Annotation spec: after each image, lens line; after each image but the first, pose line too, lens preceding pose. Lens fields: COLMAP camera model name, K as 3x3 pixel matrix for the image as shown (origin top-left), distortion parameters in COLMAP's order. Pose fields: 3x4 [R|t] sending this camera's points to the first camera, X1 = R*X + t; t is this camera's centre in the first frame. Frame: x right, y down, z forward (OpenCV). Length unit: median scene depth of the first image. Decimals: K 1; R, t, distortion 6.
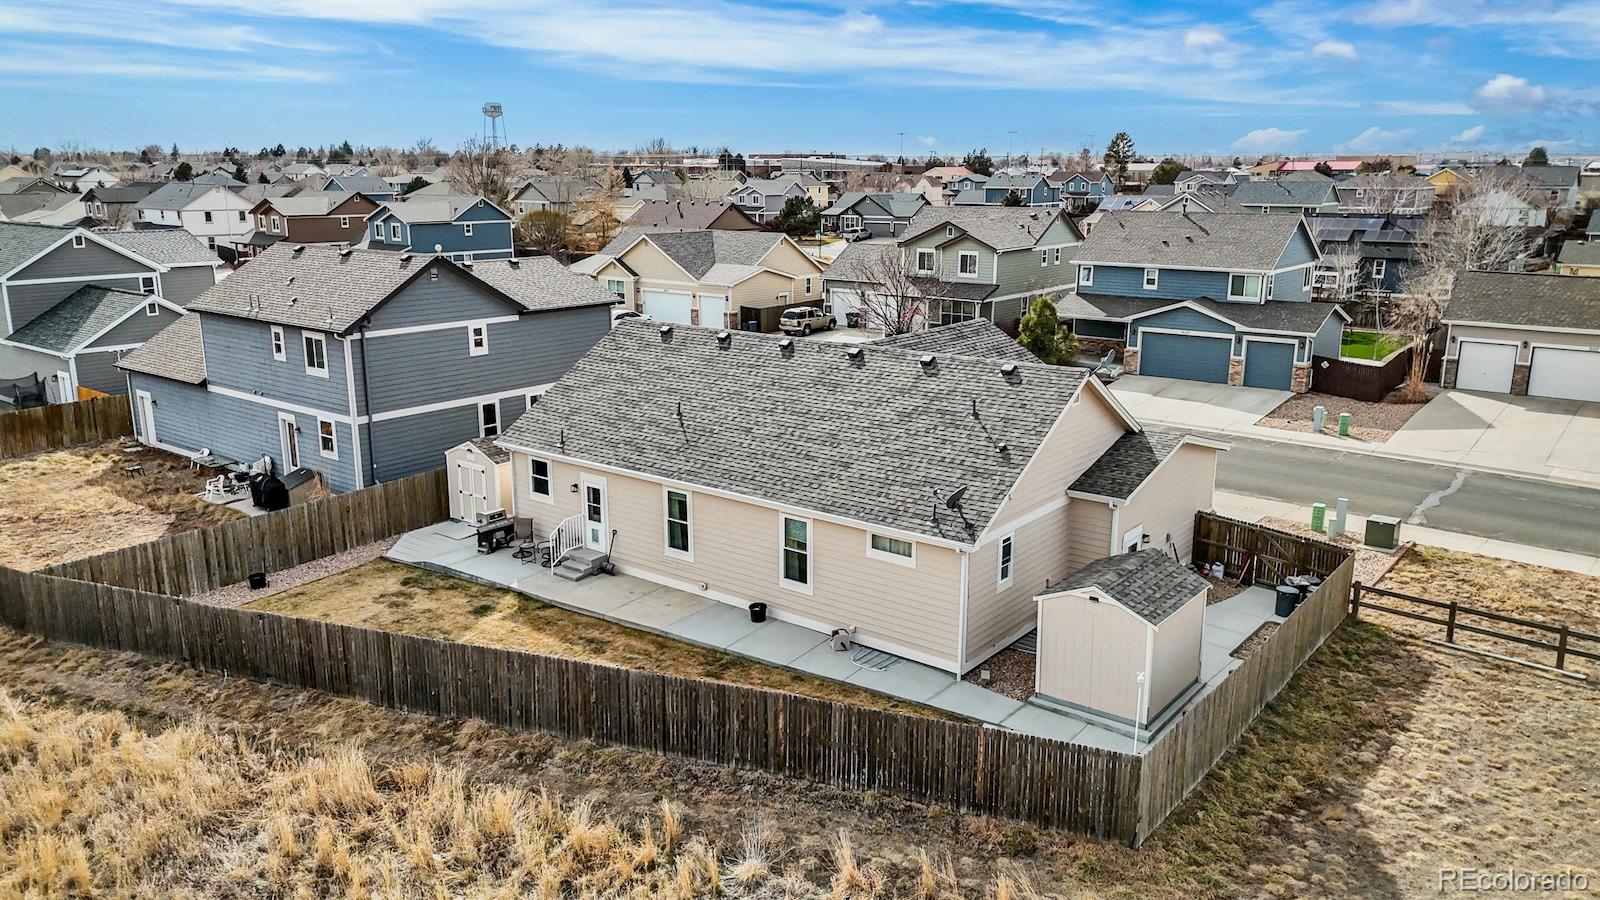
lens RADIAL K [[1161.7, 0, 807.6], [0, 1161.7, 442.2], [0, 0, 1]] dist [0.070315, -0.050972]
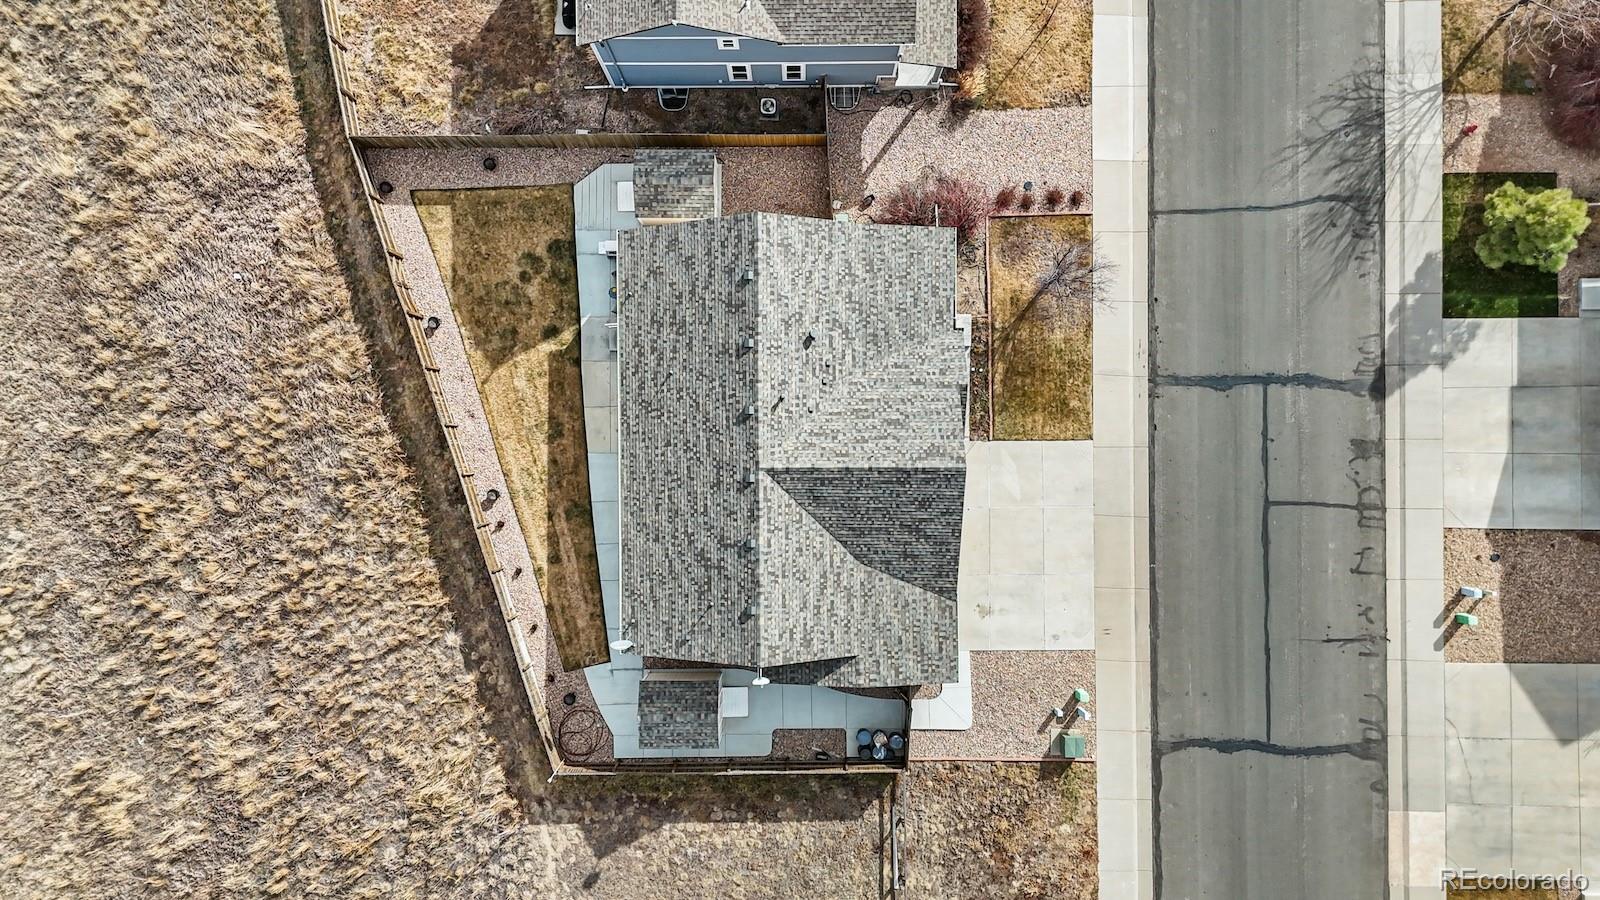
lens RADIAL K [[1161.7, 0, 766.9], [0, 1161.7, 449.1], [0, 0, 1]] dist [0.070315, -0.050972]
pose [[0.620947, 0.783851, -0.001687, 0.025502], [-0.181471, 0.145850, 0.972520, -1.274313], [0.762557, -0.603578, 0.232811, 0.693827]]
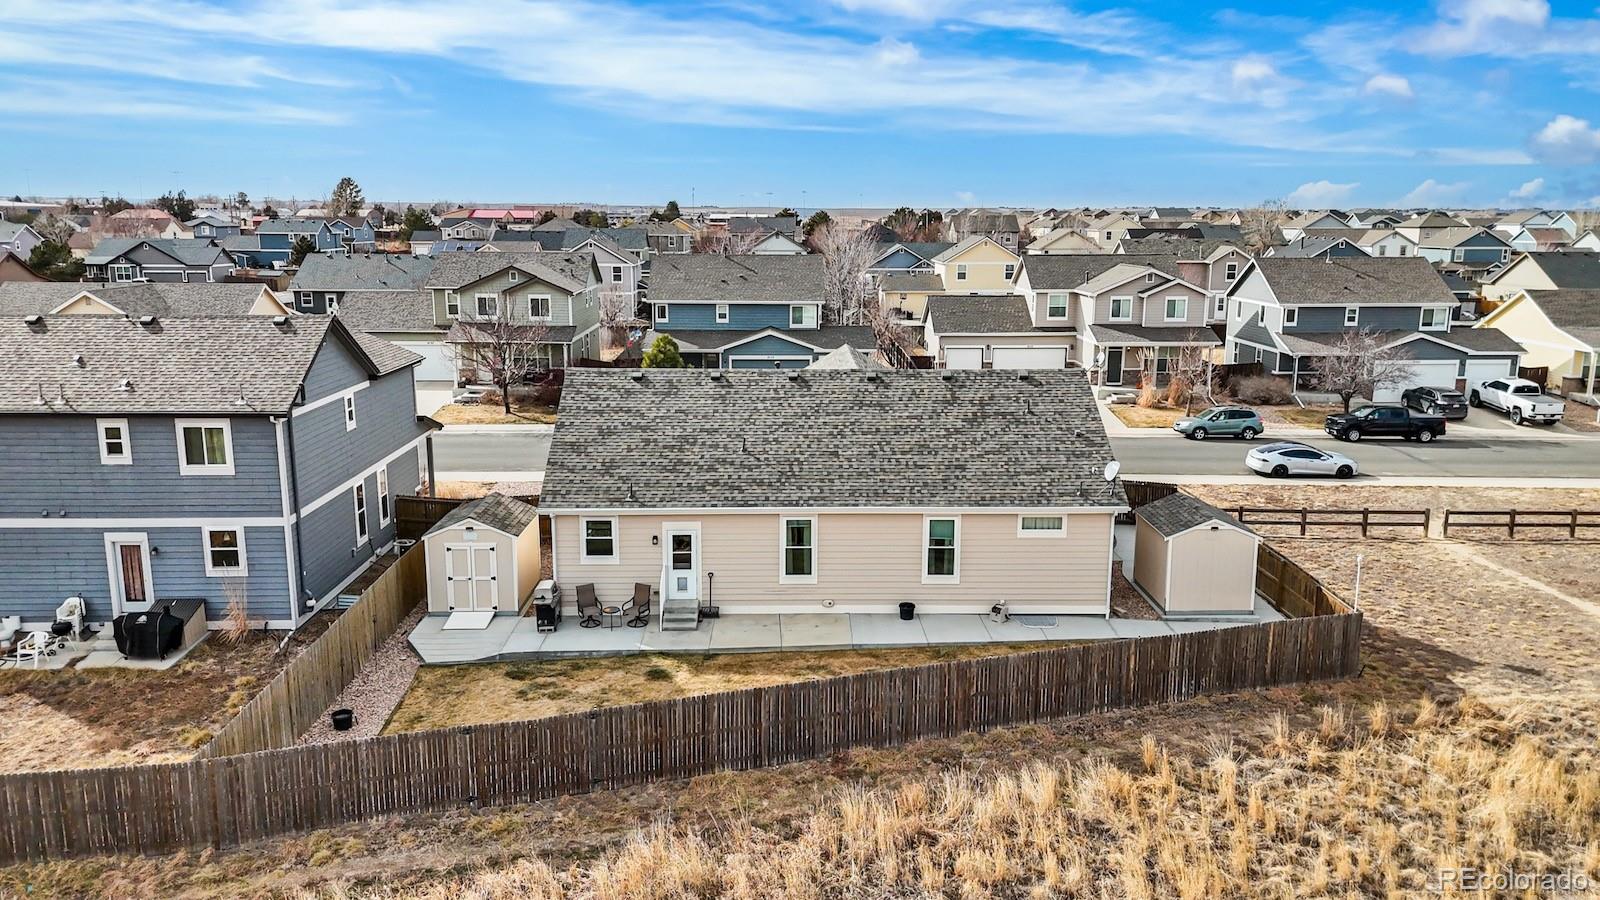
lens RADIAL K [[1161.7, 0, 795.2], [0, 1161.7, 455.0], [0, 0, 1]] dist [0.070315, -0.050972]
pose [[0.777389, -0.125266, 0.616420, -0.683804], [0.142130, 0.989607, 0.021858, -0.034947], [-0.612752, 0.070619, 0.787114, 0.156359]]
